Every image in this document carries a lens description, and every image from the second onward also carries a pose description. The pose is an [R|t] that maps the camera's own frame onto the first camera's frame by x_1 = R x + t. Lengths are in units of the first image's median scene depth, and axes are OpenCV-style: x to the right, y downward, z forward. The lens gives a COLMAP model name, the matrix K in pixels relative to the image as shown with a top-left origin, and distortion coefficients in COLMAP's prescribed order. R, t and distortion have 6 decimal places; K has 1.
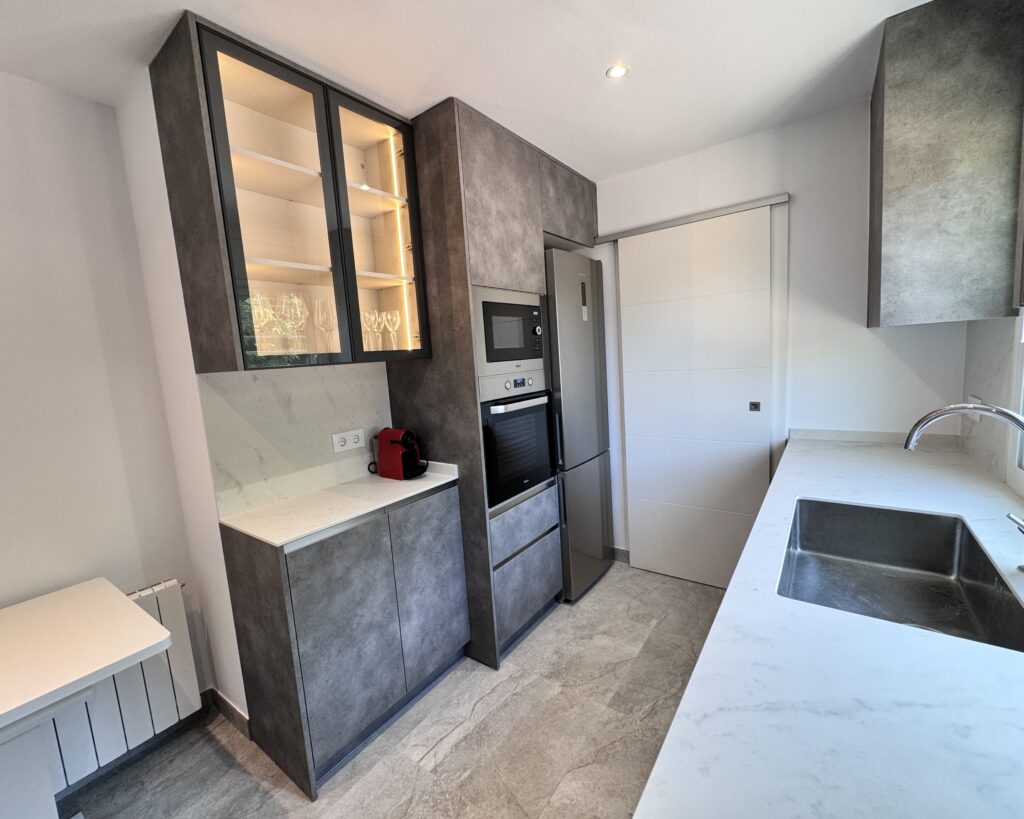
lens RADIAL K [[437.5, 0, 512.0], [0, 437.5, 409.5], [0, 0, 1]] dist [-0.000082, 0.000067]
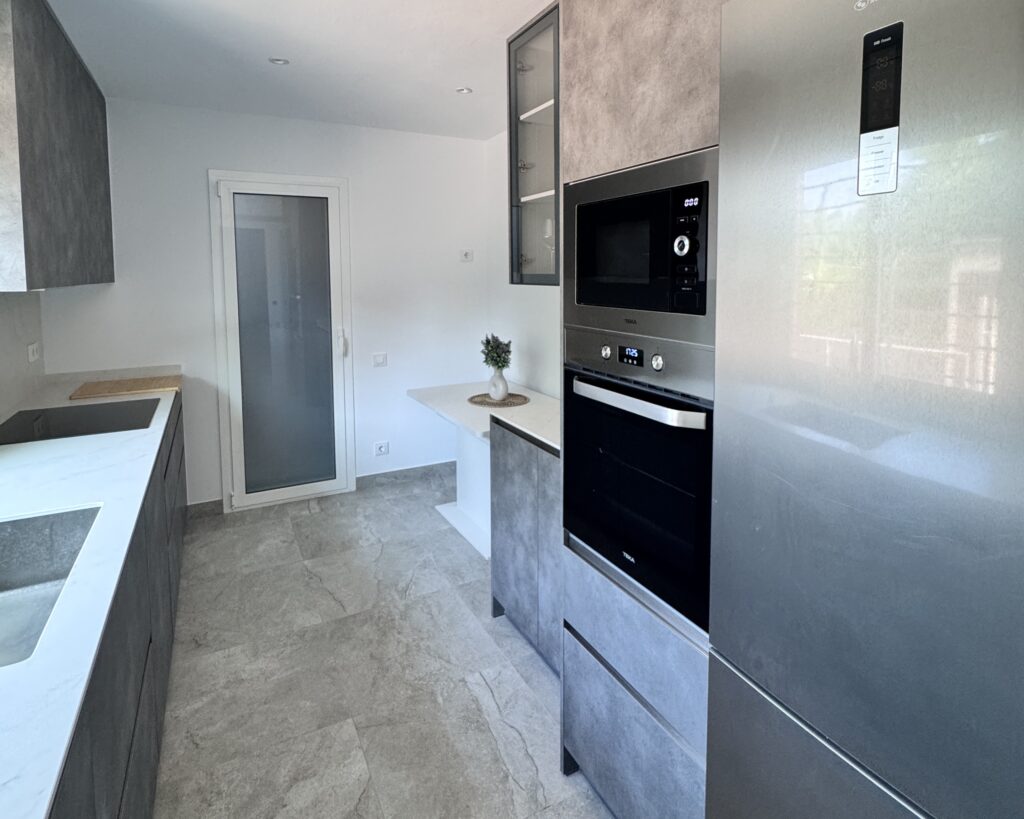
lens RADIAL K [[573.5, 0, 518.7], [0, 573.5, 314.6], [0, 0, 1]] dist [-0.000637, -0.000542]
pose [[-0.435488, 0.138330, -0.889502, 0.746743], [-0.076208, 0.978910, 0.189545, -0.256866], [0.896963, 0.150332, -0.415762, 1.355915]]
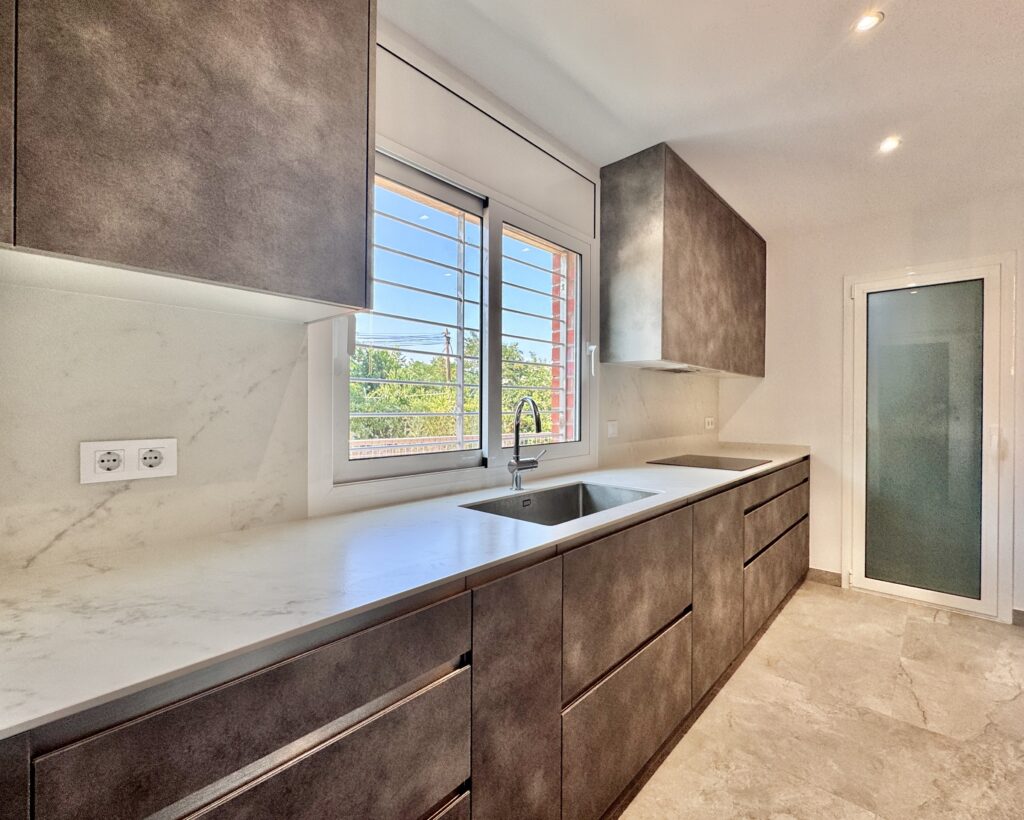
lens RADIAL K [[469.1, 0, 529.6], [0, 469.1, 409.0], [0, 0, 1]] dist [0.000084, 0.000131]
pose [[-0.993955, 0.064286, 0.089002, 0.490890], [0.074943, 0.989684, 0.122103, -0.099729], [-0.080235, 0.128035, -0.988519, 1.481709]]
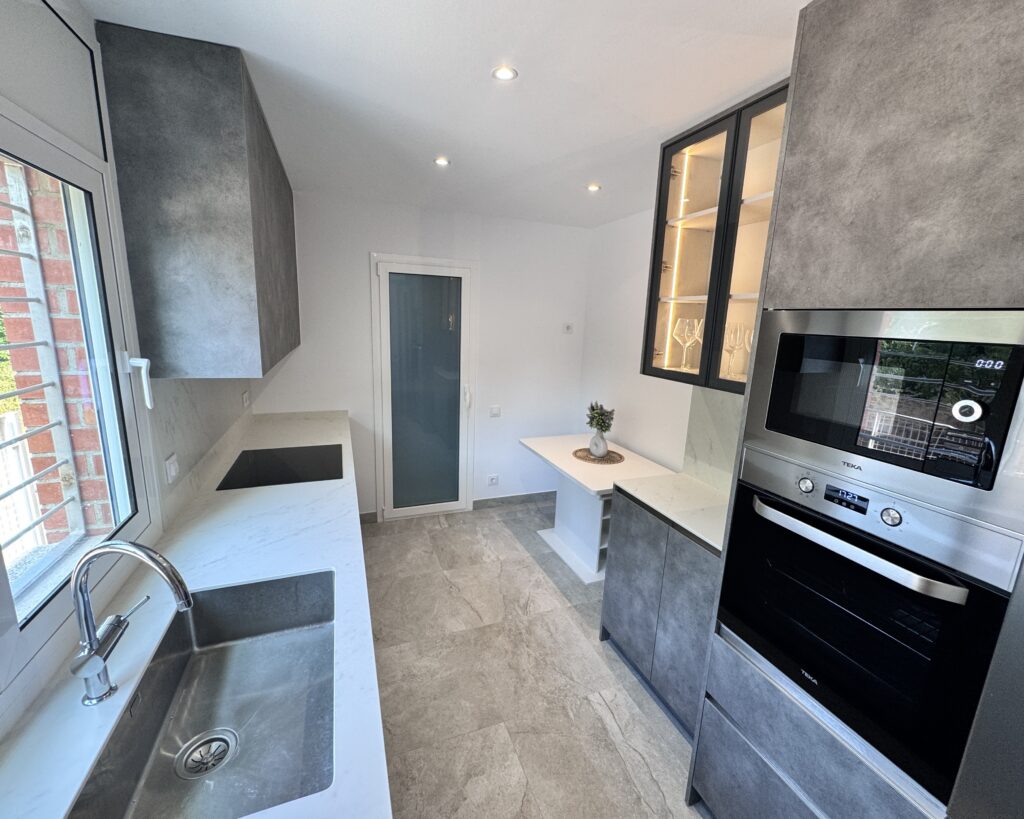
lens RADIAL K [[437.5, 0, 512.0], [0, 437.5, 409.5], [0, 0, 1]] dist [-0.000082, 0.000067]
pose [[-0.540578, 0.220066, -0.812002, 0.698071], [-0.103375, 0.940492, 0.323709, -0.323563], [0.834919, 0.258931, -0.485660, 1.065787]]
